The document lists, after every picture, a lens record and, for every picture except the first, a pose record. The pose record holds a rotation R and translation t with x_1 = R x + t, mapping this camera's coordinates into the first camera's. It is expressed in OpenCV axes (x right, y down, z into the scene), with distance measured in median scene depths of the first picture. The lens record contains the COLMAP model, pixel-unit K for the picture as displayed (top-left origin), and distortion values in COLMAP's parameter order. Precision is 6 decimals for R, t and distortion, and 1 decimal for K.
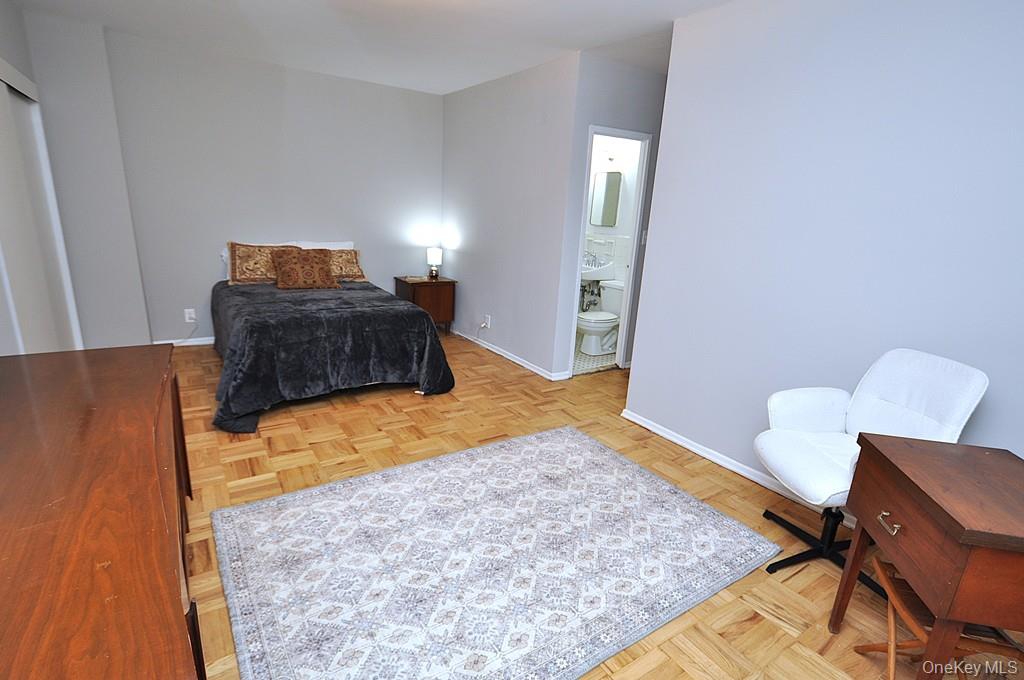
lens RADIAL K [[480.3, 0, 512.6], [0, 480.3, 383.8], [0, 0, 1]] dist [0.023375, -0.000148]
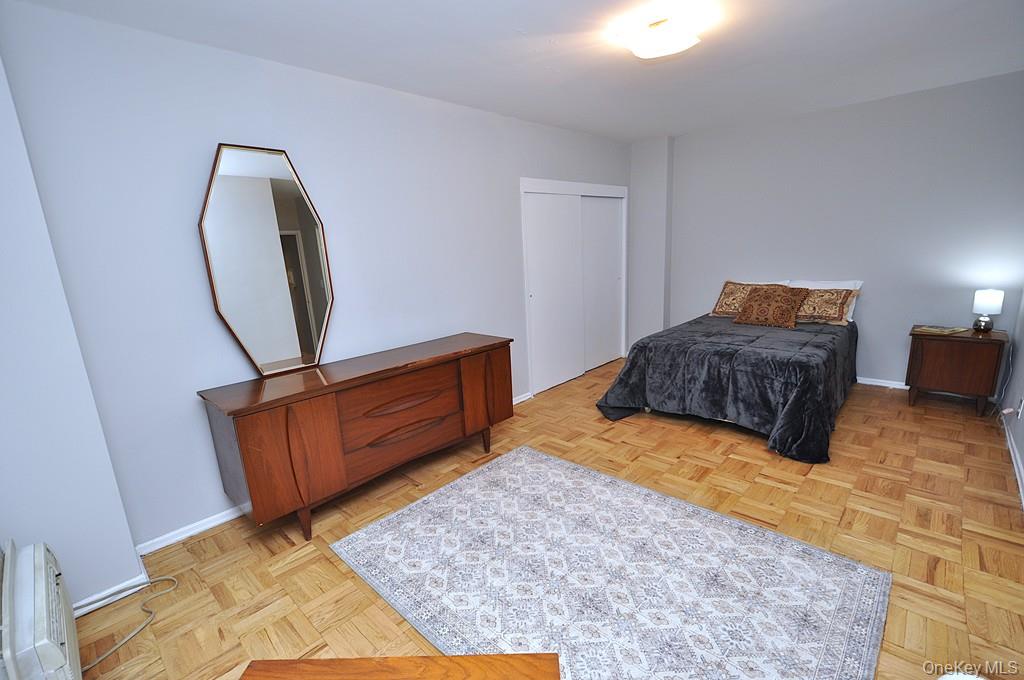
lens RADIAL K [[467.6, 0, 508.8], [0, 467.6, 354.9], [0, 0, 1]] dist [0.002178, -0.000383]
pose [[0.225209, 0.153065, -0.962212, 0.523106], [-0.281475, 0.955694, 0.086148, -0.089789], [0.932766, 0.251437, 0.258314, 0.326767]]
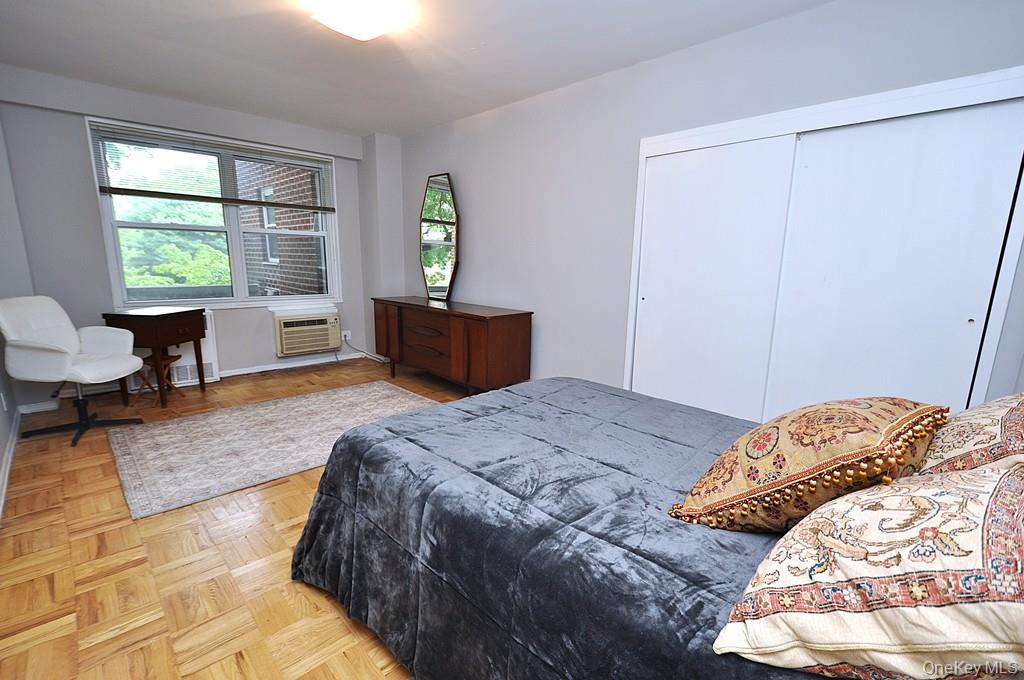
lens RADIAL K [[446.3, 0, 518.5], [0, 446.3, 358.5], [0, 0, 1]] dist [-0.000967, -0.000344]
pose [[-0.977506, -0.020130, -0.209947, -0.277836], [-0.131325, 0.837013, 0.531191, -0.508464], [0.165035, 0.546813, -0.820828, 1.464642]]
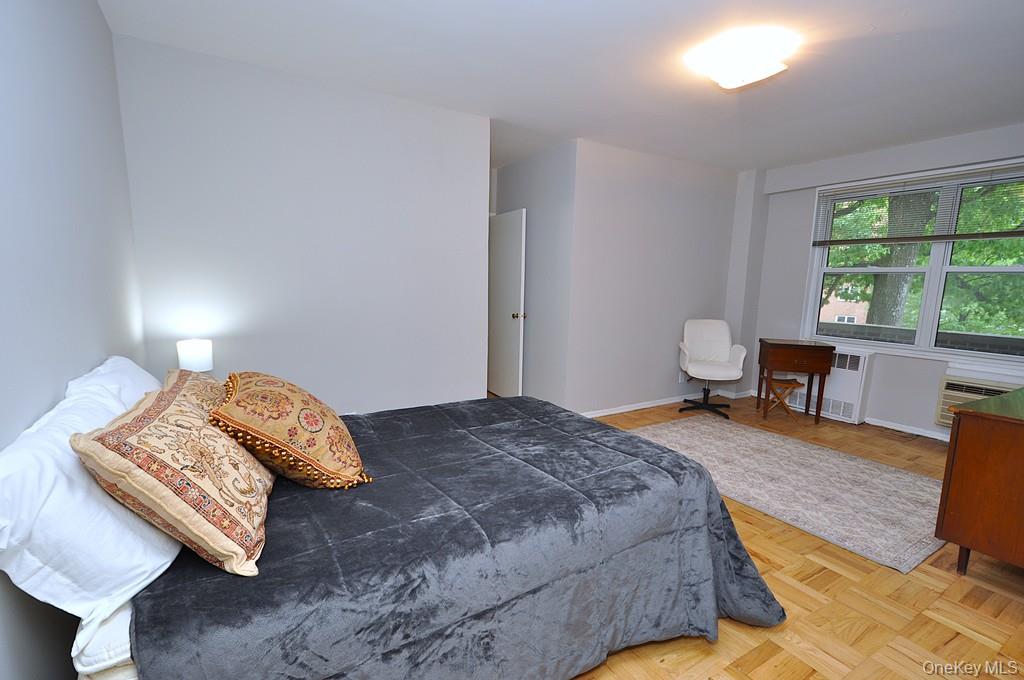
lens RADIAL K [[464.7, 0, 505.9], [0, 464.7, 352.5], [0, 0, 1]] dist [0.014668, -0.010177]
pose [[0.045295, -0.189970, 0.980745, -0.992928], [0.335276, 0.927699, 0.164210, -0.379280], [-0.941030, 0.321382, 0.105712, 1.007055]]
